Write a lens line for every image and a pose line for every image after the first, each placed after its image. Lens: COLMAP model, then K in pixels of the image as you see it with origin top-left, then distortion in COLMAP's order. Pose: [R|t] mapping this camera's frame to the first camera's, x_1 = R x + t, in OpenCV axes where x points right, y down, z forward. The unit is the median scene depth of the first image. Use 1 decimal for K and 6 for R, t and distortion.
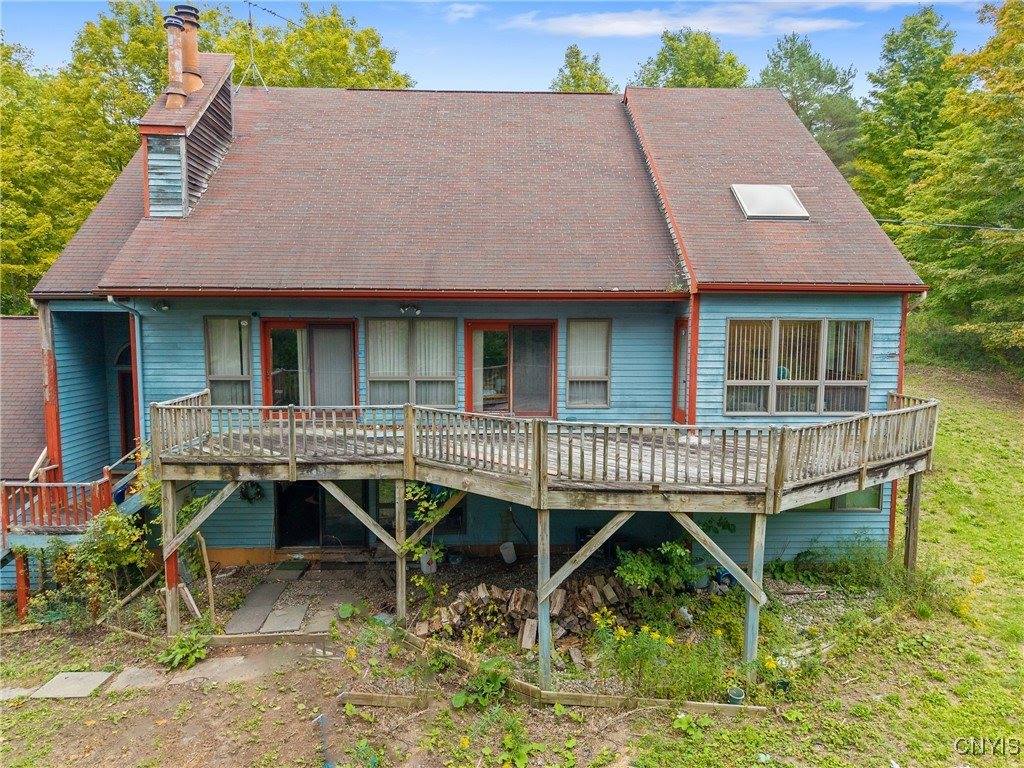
lens RADIAL K [[693.0, 0, 512.9], [0, 693.0, 390.4], [0, 0, 1]] dist [0.013468, -0.007419]
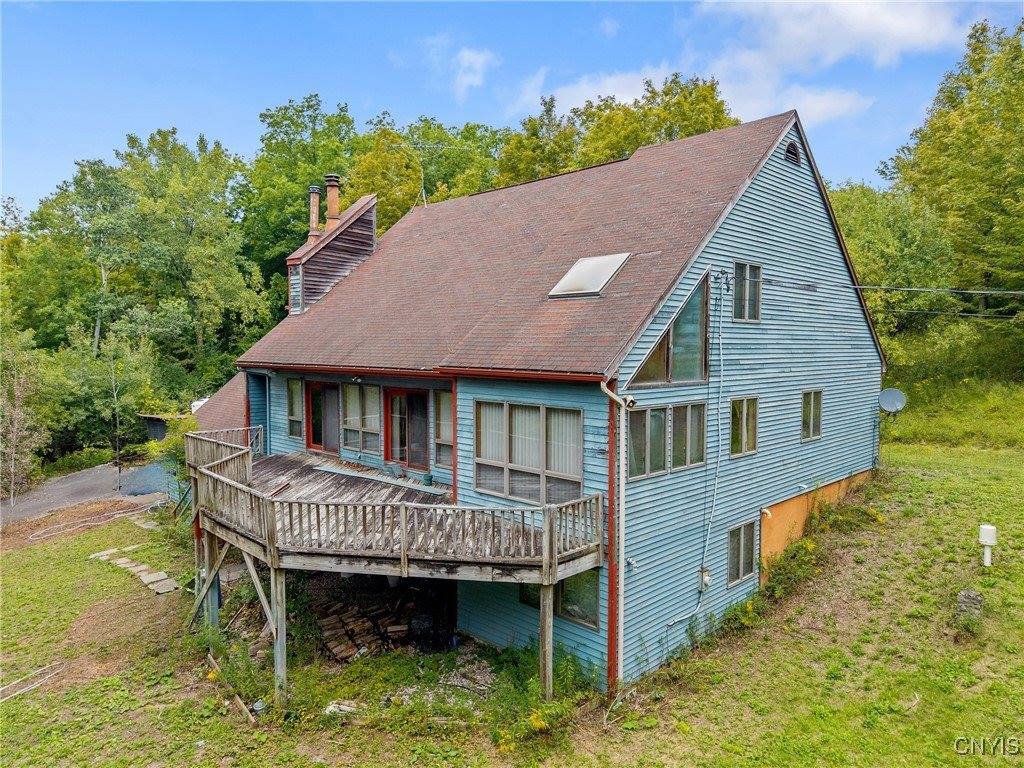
lens RADIAL K [[693.0, 0, 513.3], [0, 693.0, 380.5], [0, 0, 1]] dist [0.013468, -0.007419]
pose [[0.677190, 0.035950, -0.734930, 1.042940], [-0.075383, 0.996940, -0.020694, -0.106545], [0.731937, 0.069415, 0.677827, 0.306441]]
